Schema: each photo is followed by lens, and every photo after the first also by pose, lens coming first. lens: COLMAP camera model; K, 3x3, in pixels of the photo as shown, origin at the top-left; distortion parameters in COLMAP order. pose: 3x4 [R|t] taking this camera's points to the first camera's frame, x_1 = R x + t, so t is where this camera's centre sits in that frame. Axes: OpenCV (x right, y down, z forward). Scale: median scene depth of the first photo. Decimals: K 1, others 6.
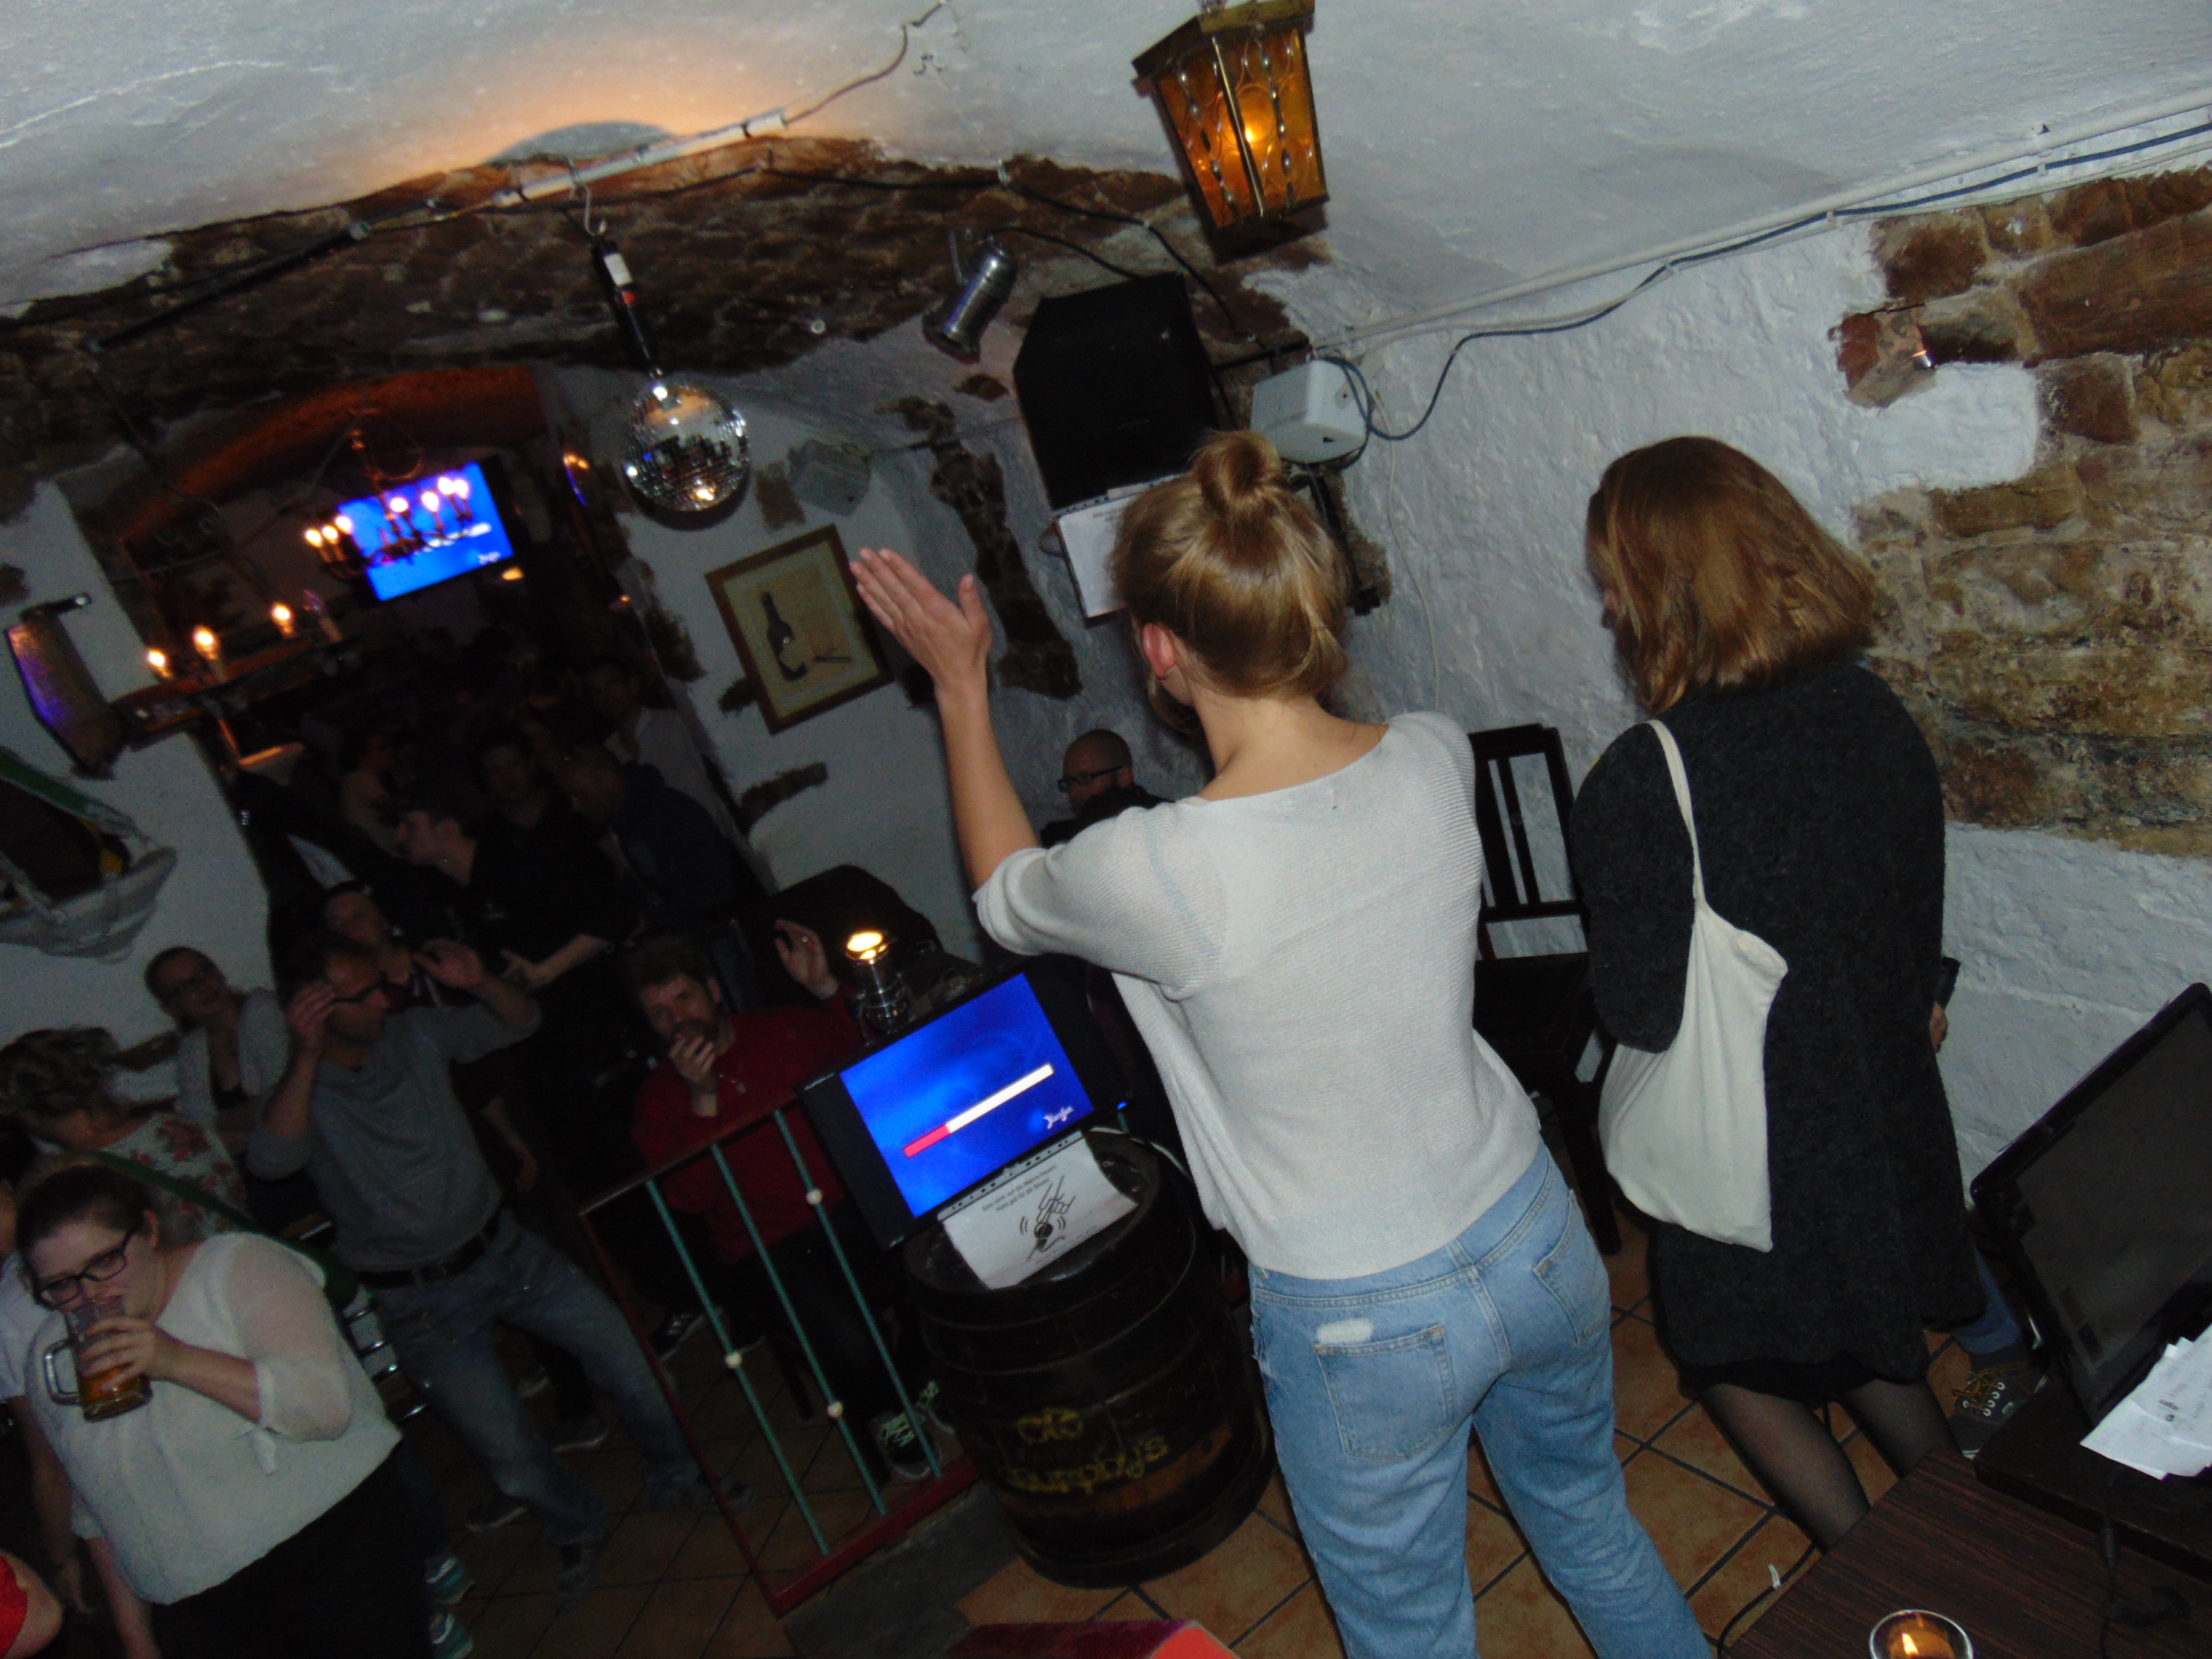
lens RADIAL K [[1656.8, 0, 1105.1], [0, 1656.8, 824.4], [0, 0, 1]] dist [-0.031370, 0.069972]
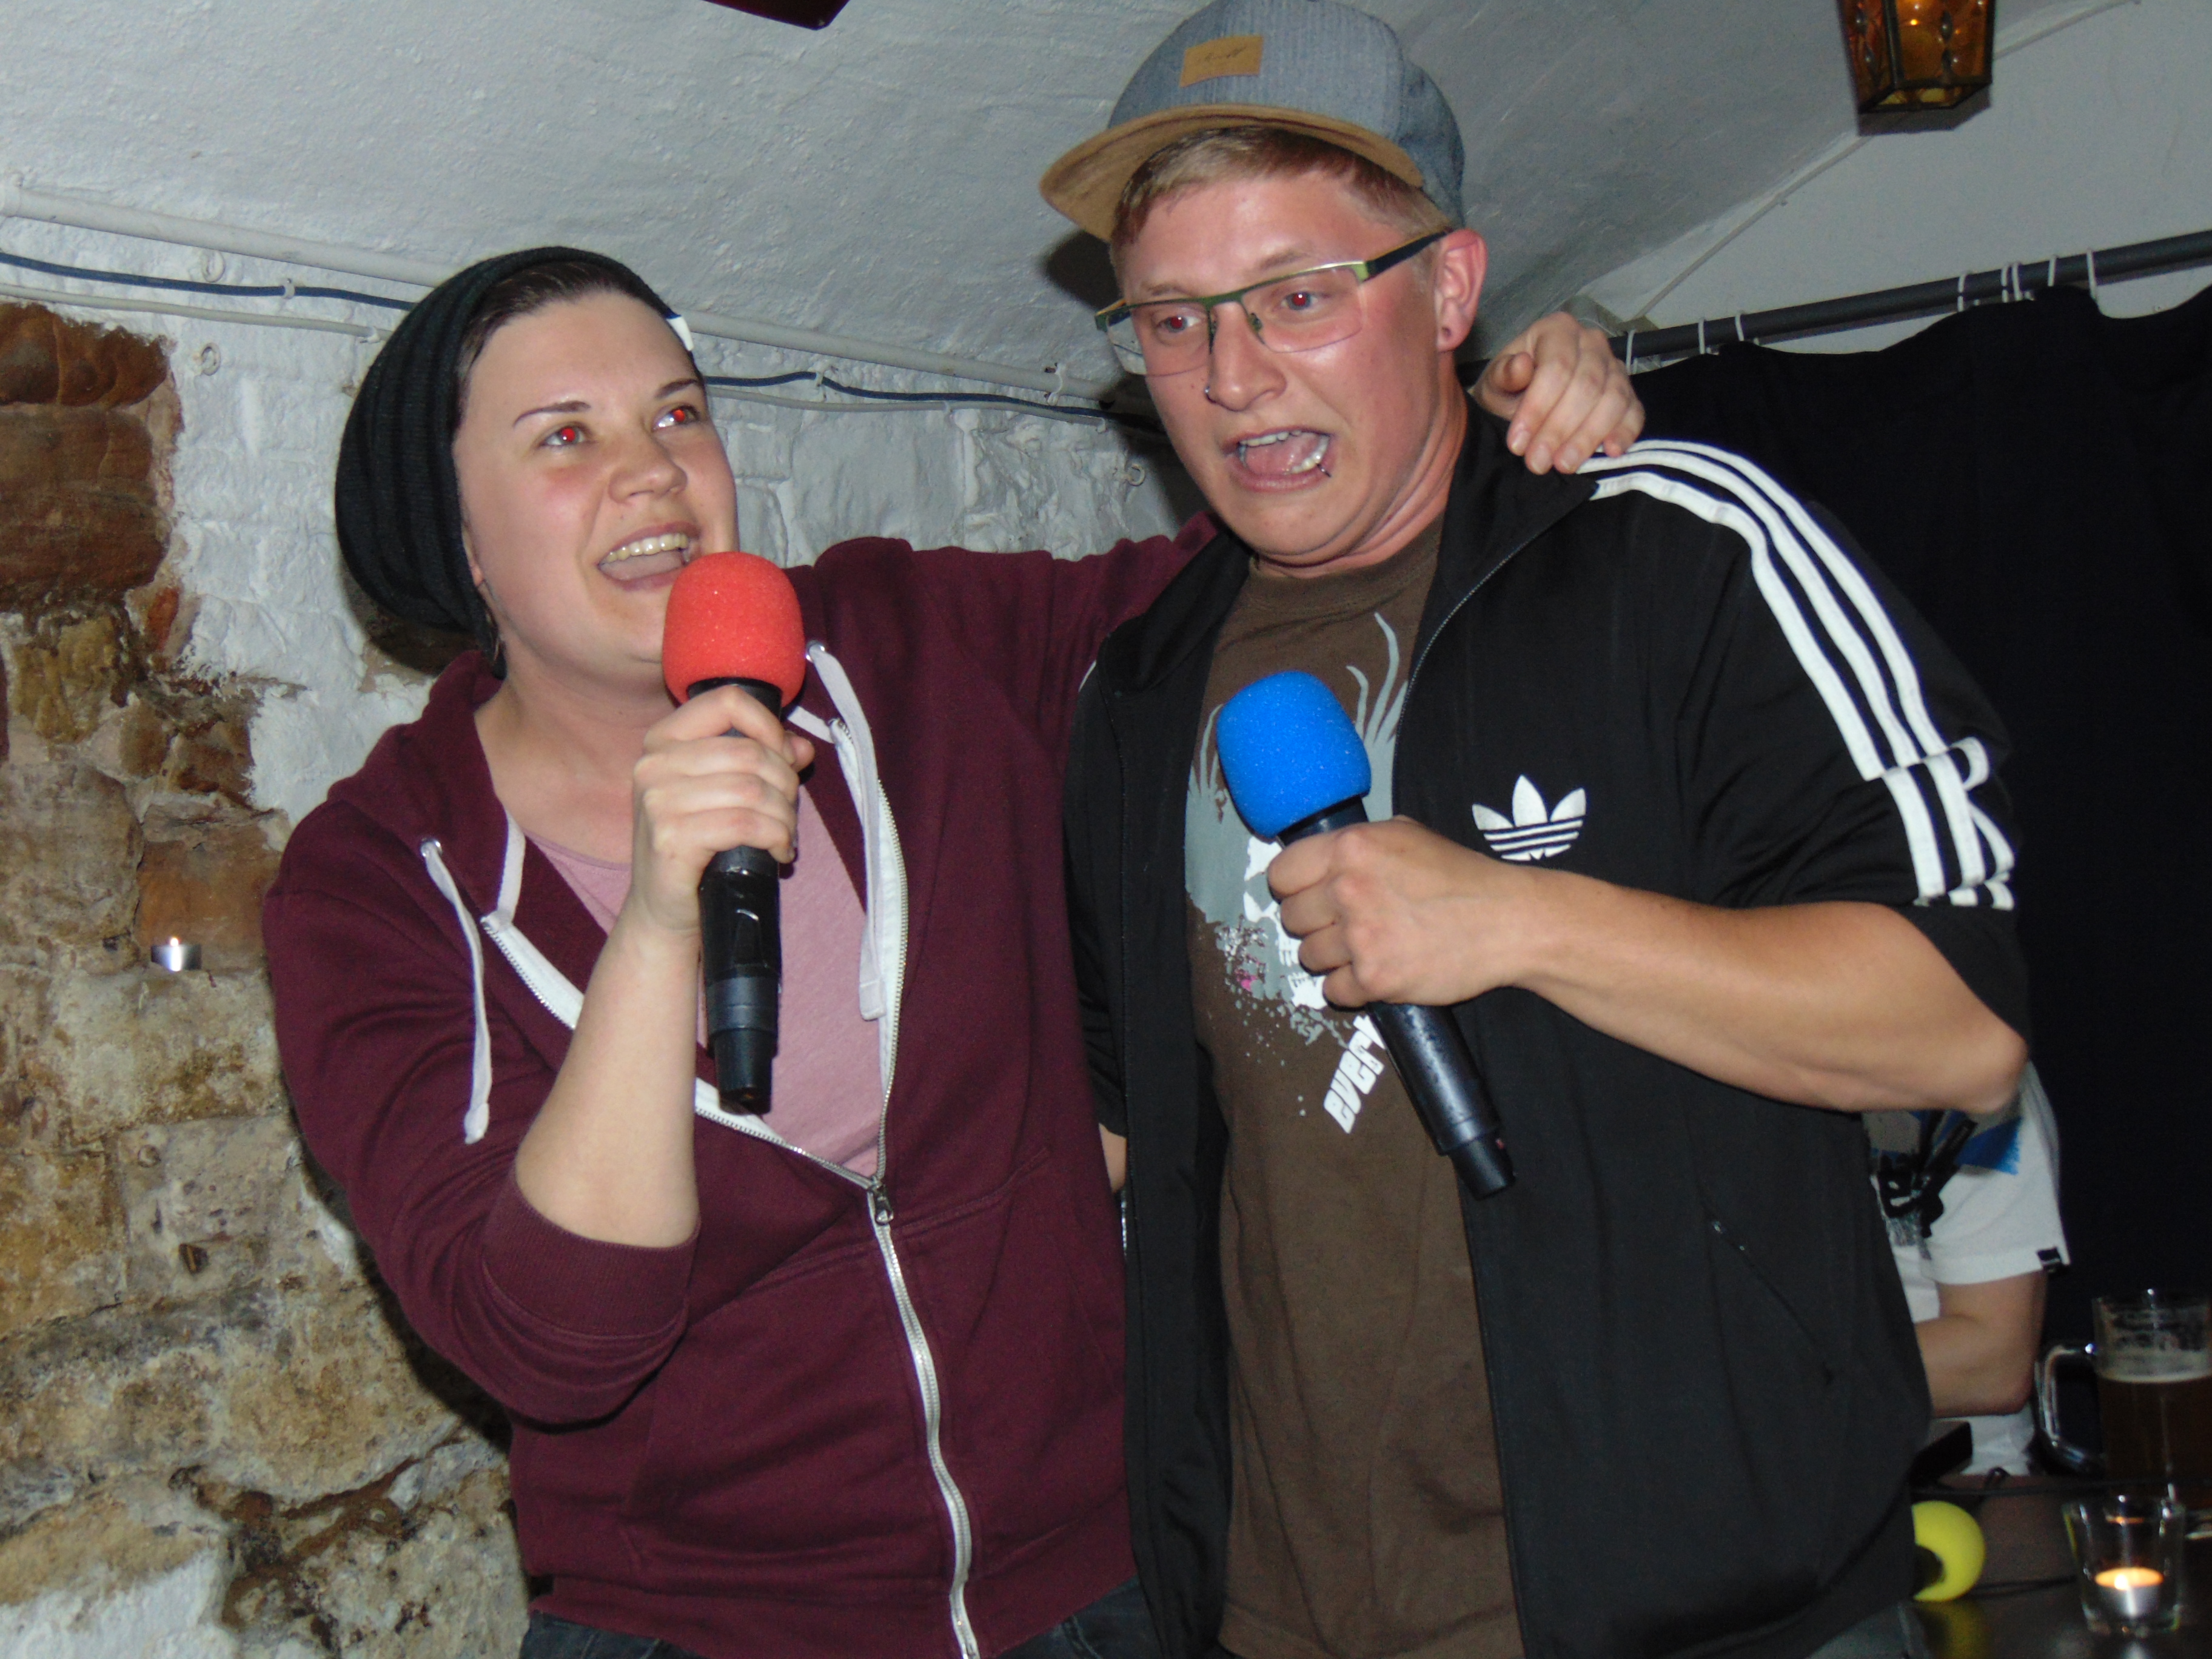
lens RADIAL K [[3207.2, 0, 1113.9], [0, 3207.2, 814.6], [0, 0, 1]] dist [-0.005463, 0.000000]
pose [[-0.400712, 0.398245, 0.825125, -0.315461], [0.477045, 0.859573, -0.183201, 0.122413], [-0.782214, 0.320210, -0.534422, 0.959114]]
